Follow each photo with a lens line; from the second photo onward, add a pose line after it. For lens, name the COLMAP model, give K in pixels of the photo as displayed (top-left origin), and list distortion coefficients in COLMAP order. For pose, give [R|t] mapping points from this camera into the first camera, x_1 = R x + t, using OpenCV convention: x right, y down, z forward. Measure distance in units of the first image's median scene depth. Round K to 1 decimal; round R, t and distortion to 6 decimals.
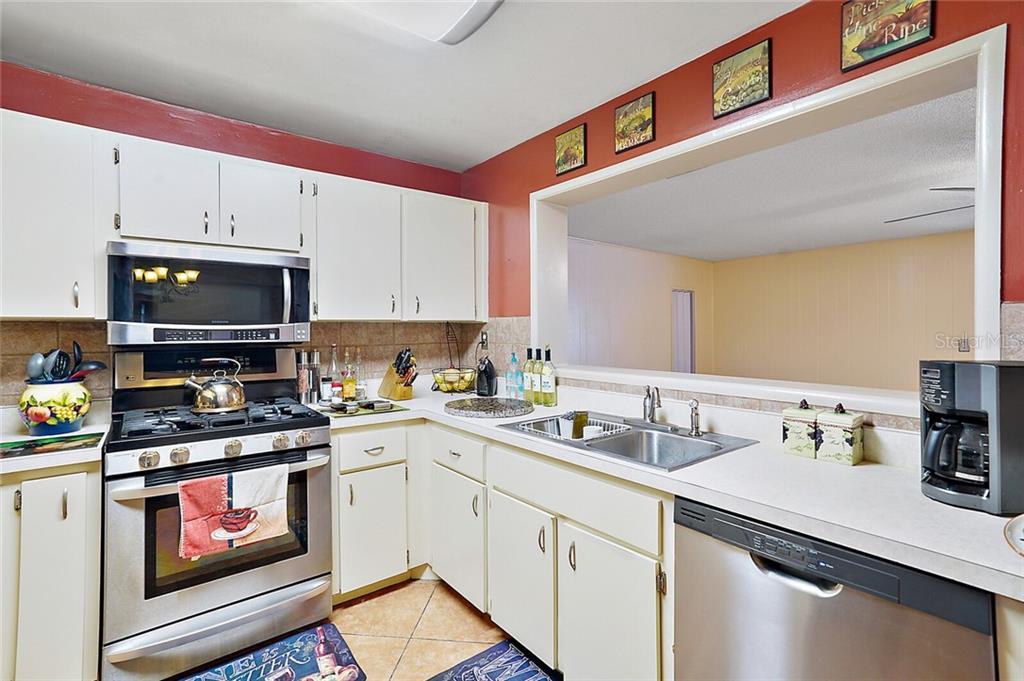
lens RADIAL K [[485.9, 0, 517.0], [0, 485.9, 328.4], [0, 0, 1]] dist [-0.020323, 0.017891]
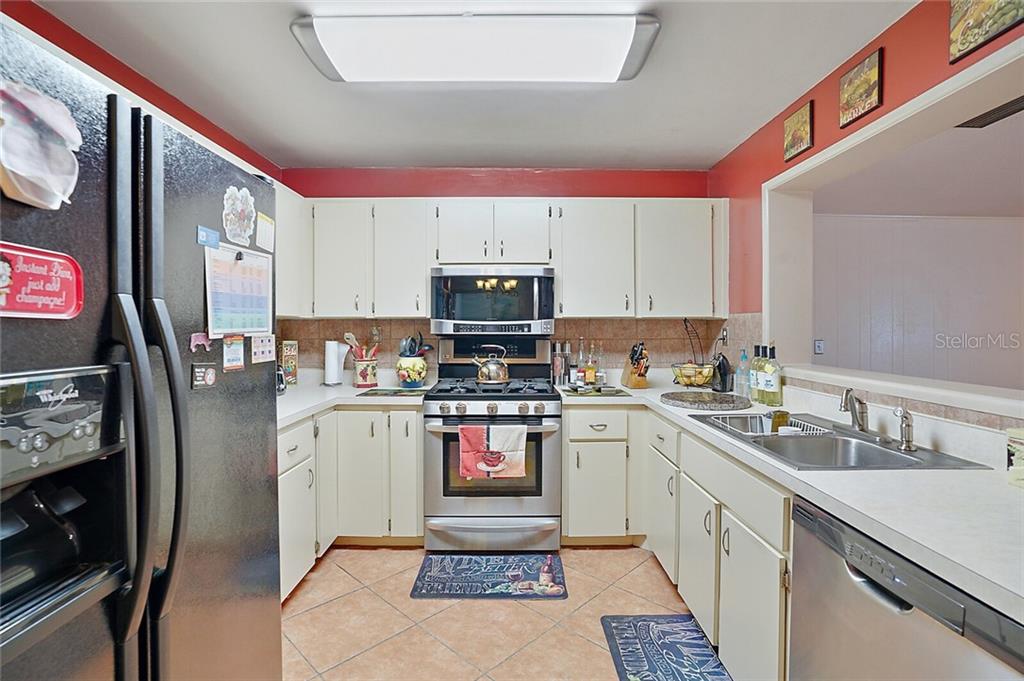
lens RADIAL K [[485.9, 0, 514.0], [0, 485.9, 335.5], [0, 0, 1]] dist [-0.020323, 0.017891]
pose [[0.795089, 0.016629, -0.606265, 0.293067], [-0.004592, 0.999760, 0.021398, 0.003705], [0.606476, -0.014229, 0.794975, -0.080689]]
